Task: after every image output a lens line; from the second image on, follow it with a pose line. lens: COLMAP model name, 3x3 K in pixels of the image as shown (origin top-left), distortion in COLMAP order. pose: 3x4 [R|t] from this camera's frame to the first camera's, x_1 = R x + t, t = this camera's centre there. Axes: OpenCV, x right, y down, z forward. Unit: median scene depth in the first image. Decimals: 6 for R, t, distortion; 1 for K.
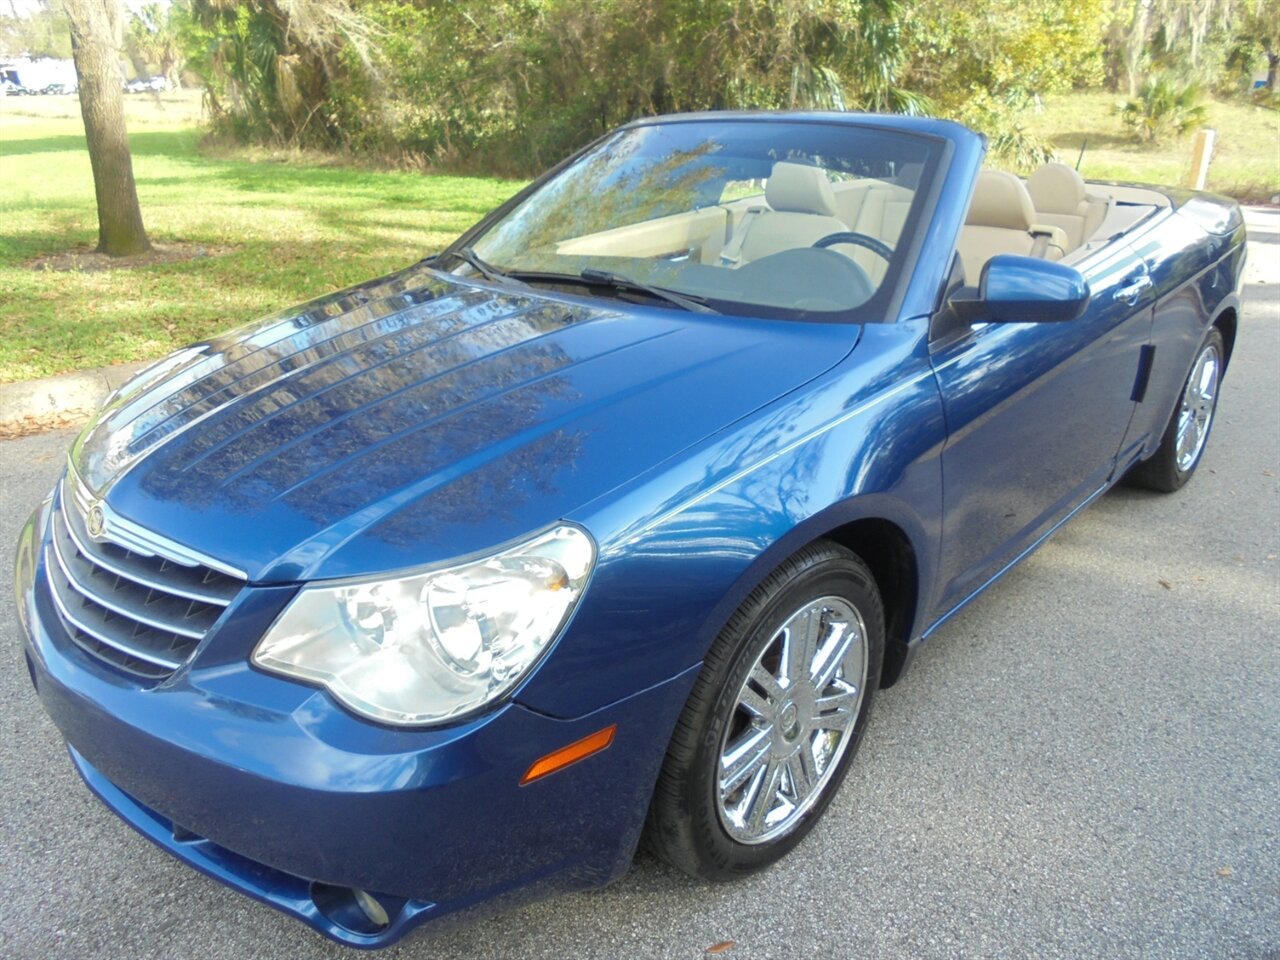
lens RADIAL K [[939.5, 0, 635.4], [0, 939.5, 483.7], [0, 0, 1]] dist [-0.089157, 0.055983]
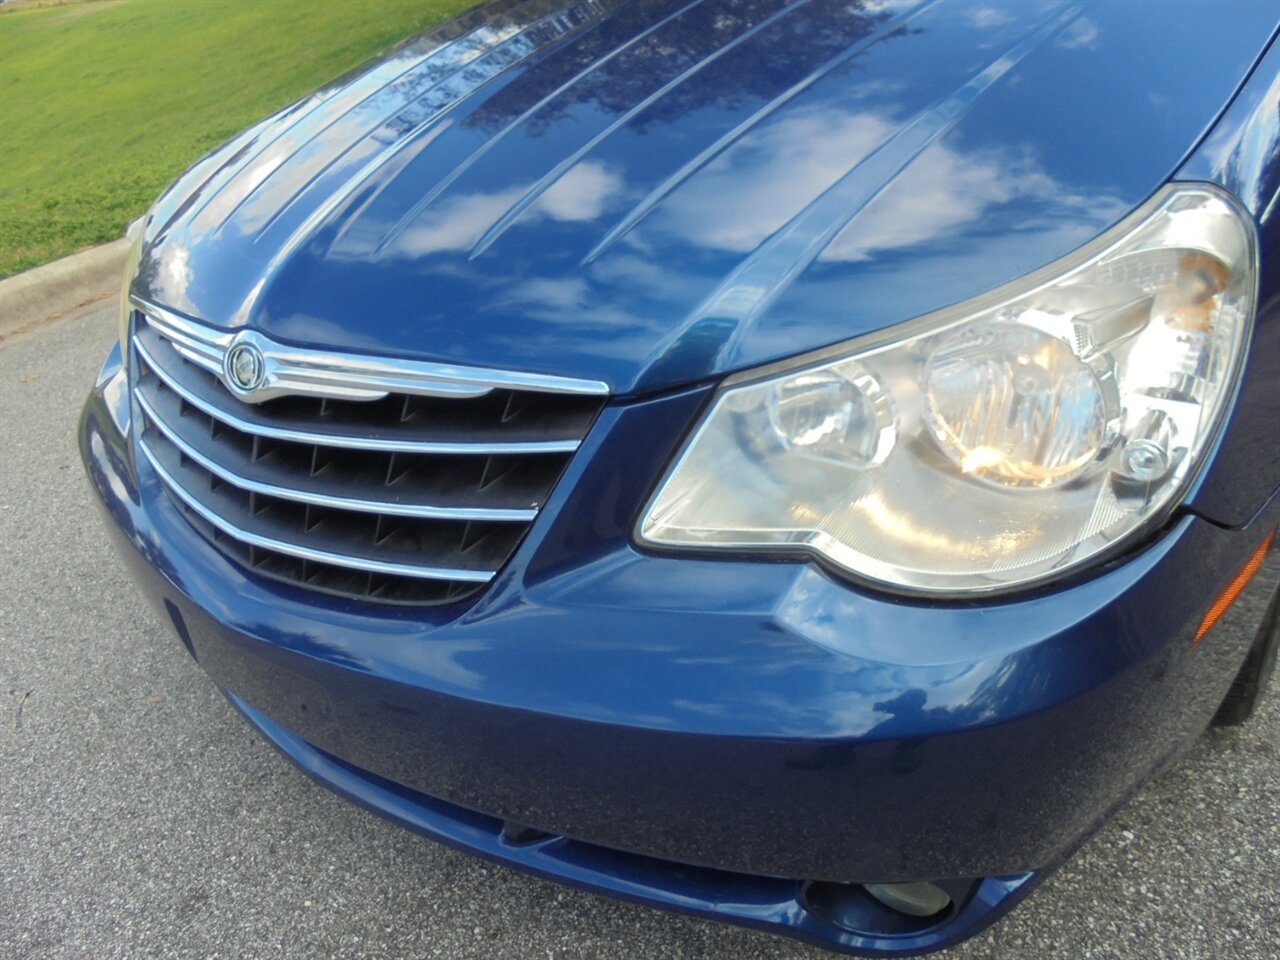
lens RADIAL K [[939.5, 0, 635.6], [0, 939.5, 481.8], [0, 0, 1]] dist [-0.089157, 0.055983]
pose [[0.982943, -0.183180, 0.016353, -0.413592], [0.177509, 0.968234, 0.176108, 0.059139], [-0.048093, -0.170202, 0.984235, 0.449431]]
